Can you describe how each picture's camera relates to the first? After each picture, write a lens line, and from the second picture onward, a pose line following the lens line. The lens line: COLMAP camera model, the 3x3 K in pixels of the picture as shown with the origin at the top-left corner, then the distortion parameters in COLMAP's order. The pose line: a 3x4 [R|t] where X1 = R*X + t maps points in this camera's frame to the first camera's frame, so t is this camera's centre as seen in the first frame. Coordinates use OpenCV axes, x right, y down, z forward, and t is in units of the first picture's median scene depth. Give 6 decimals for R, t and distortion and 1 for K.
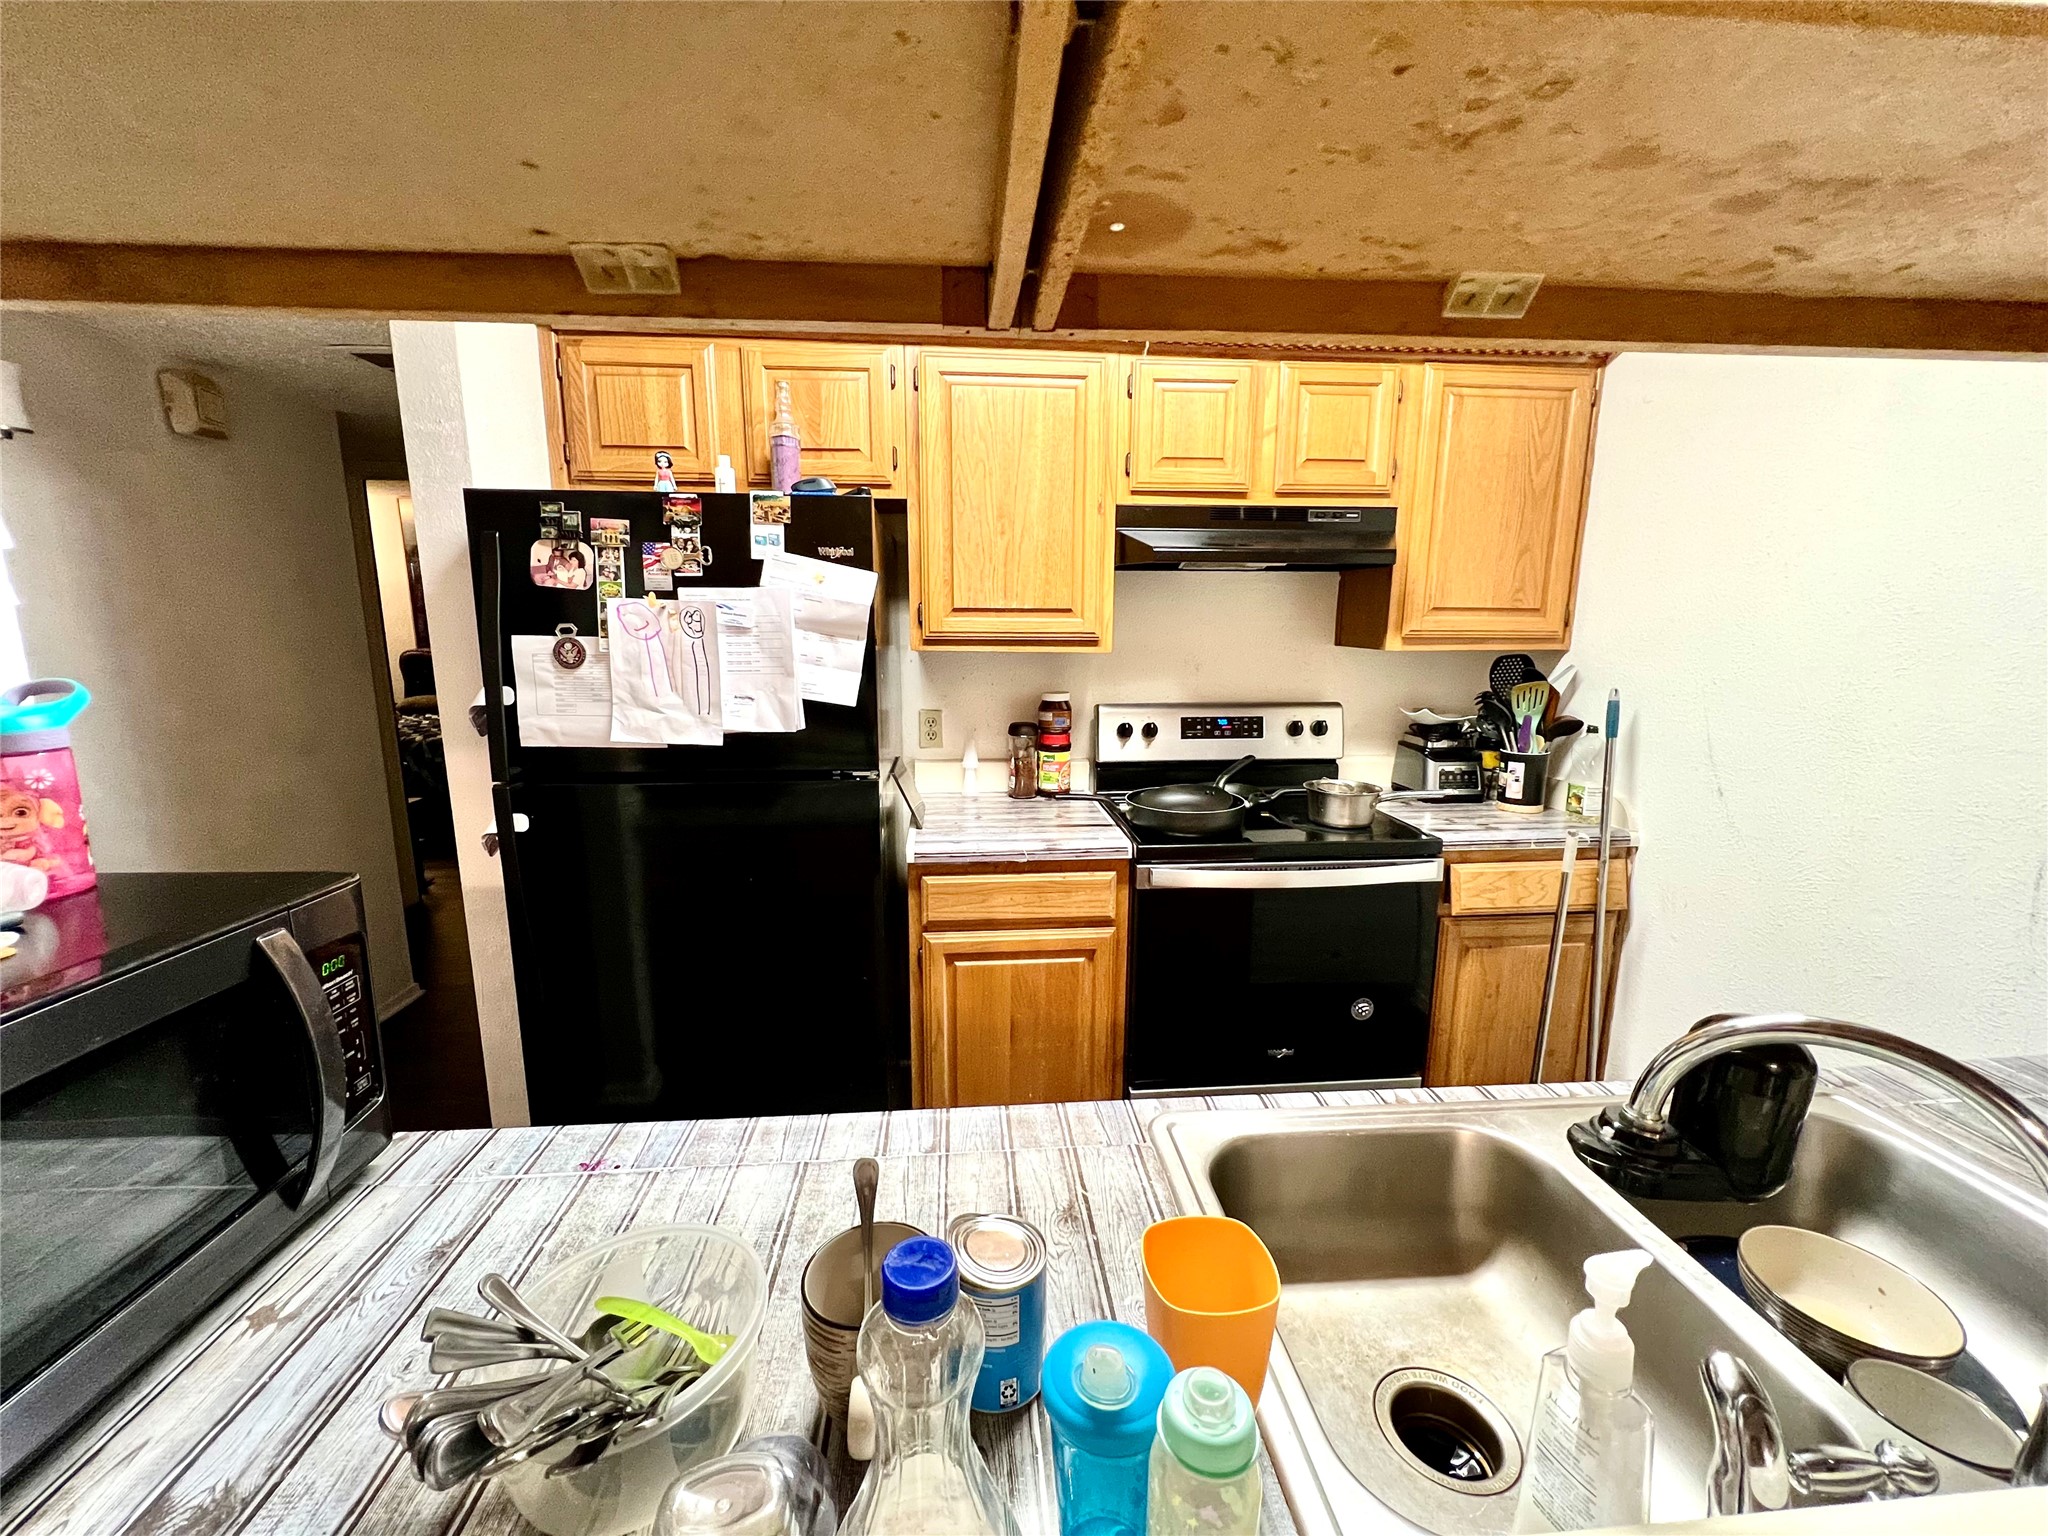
lens RADIAL K [[825.1, 0, 1024.0], [0, 825.1, 768.0], [0, 0, 1]] dist [0.000611, 0.000059]
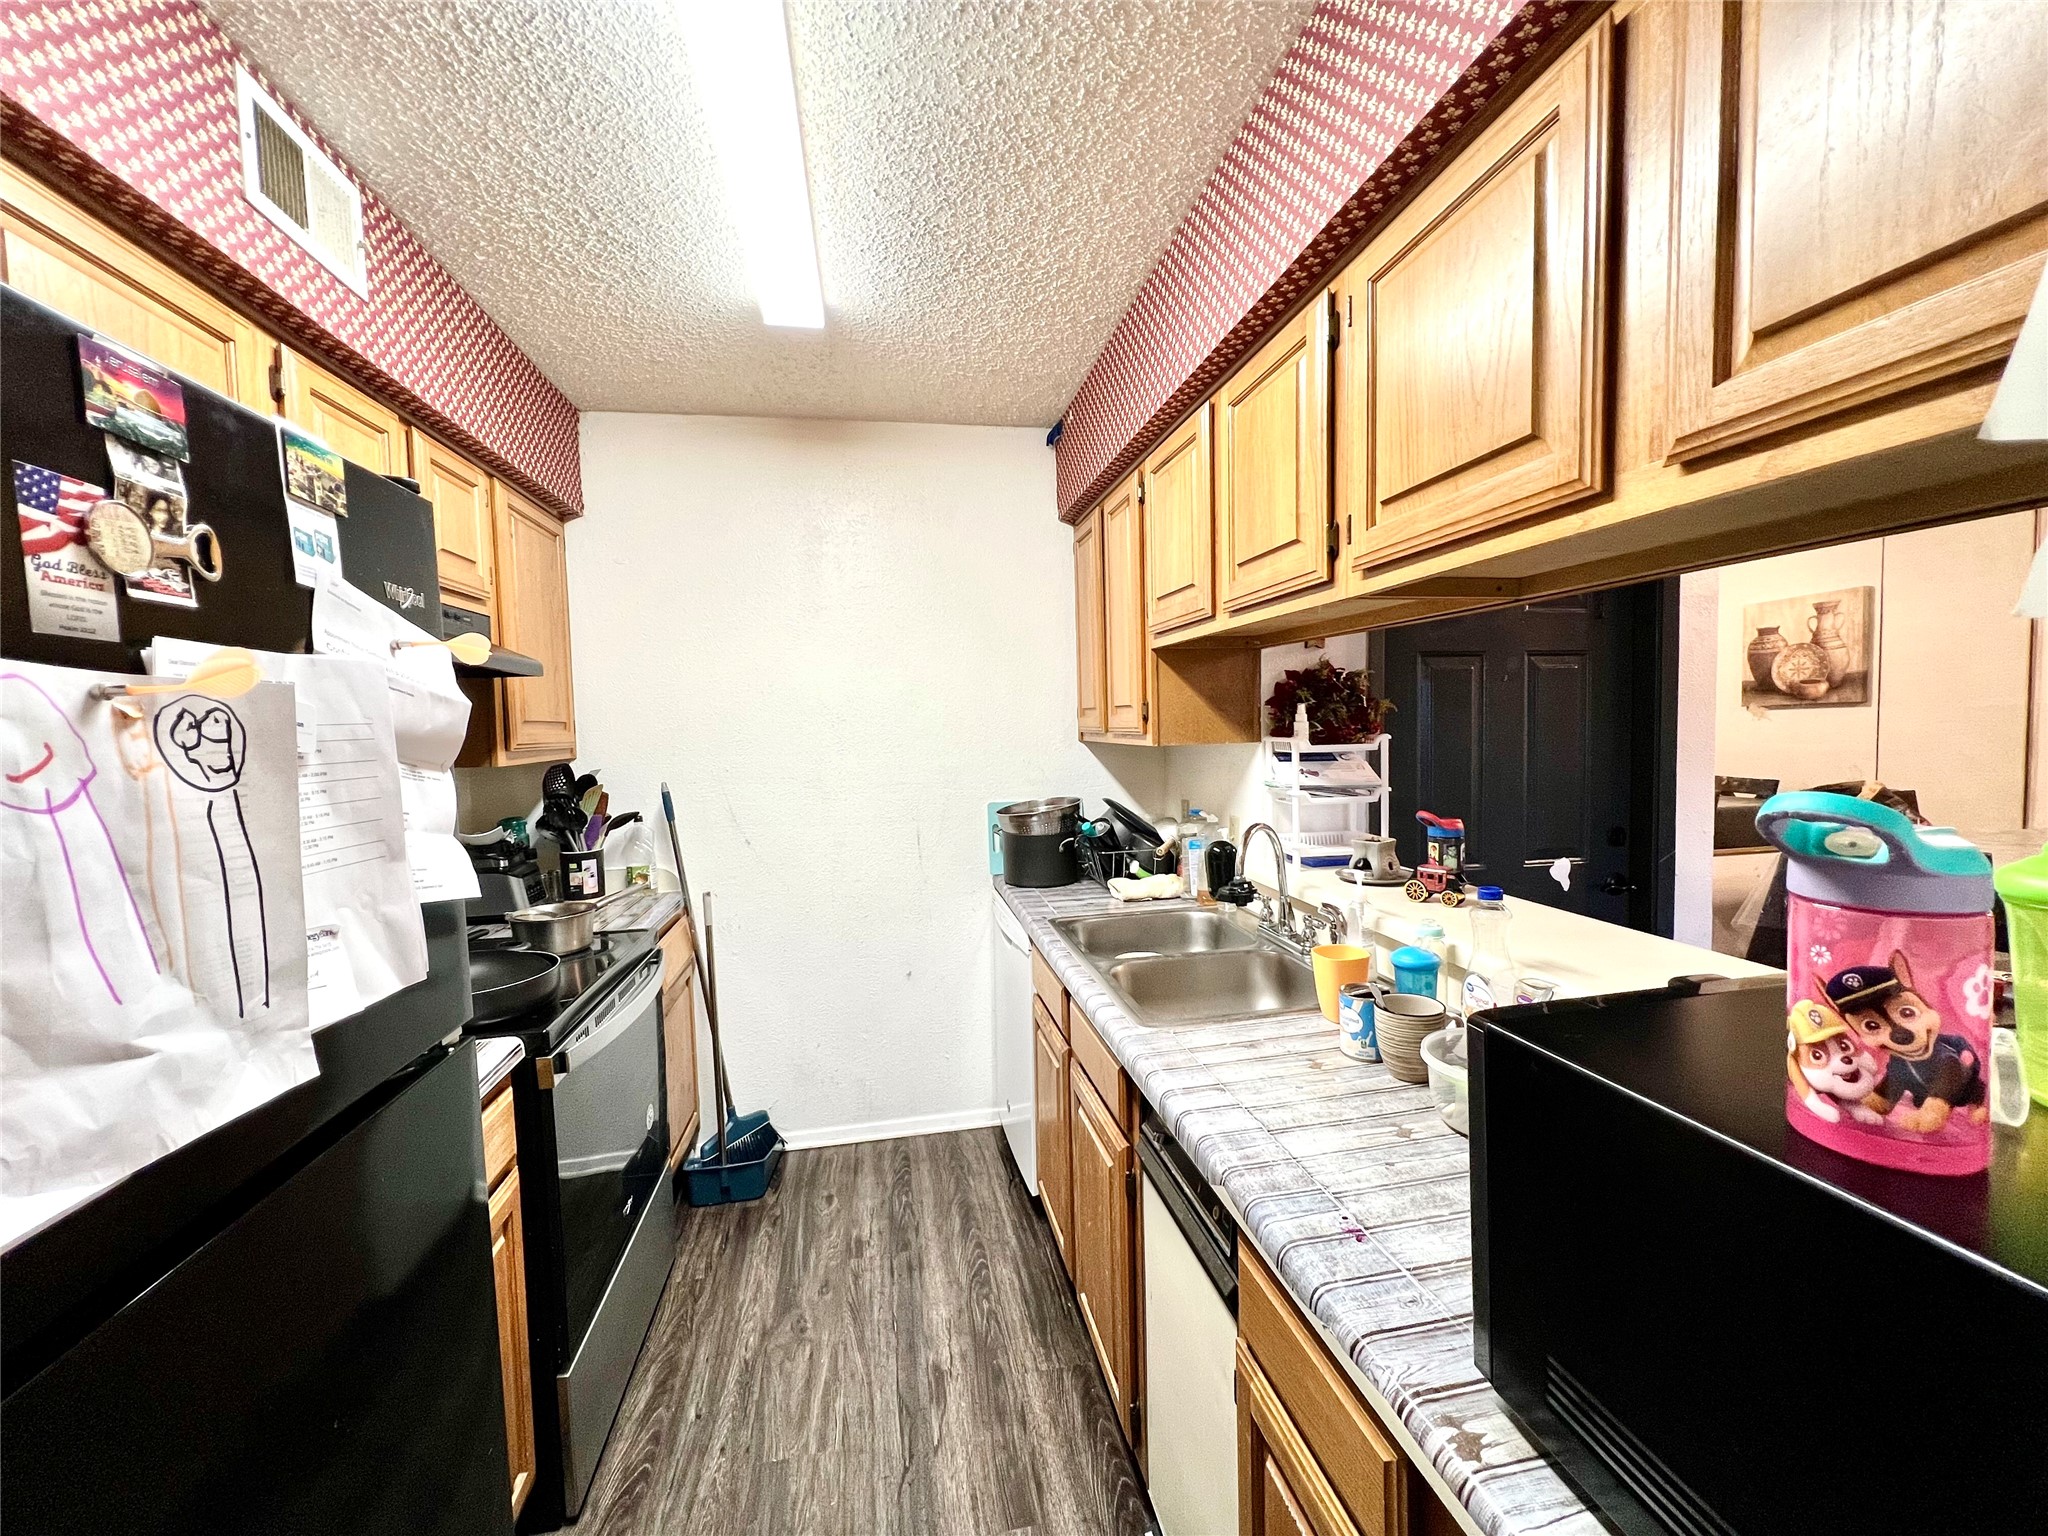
lens RADIAL K [[825.1, 0, 1024.0], [0, 825.1, 768.0], [0, 0, 1]] dist [0.000611, 0.000059]
pose [[-0.101402, -0.055047, 0.993321, -0.759267], [0.208369, 0.975147, 0.075311, -0.123245], [-0.972780, 0.214614, -0.087412, 0.709384]]
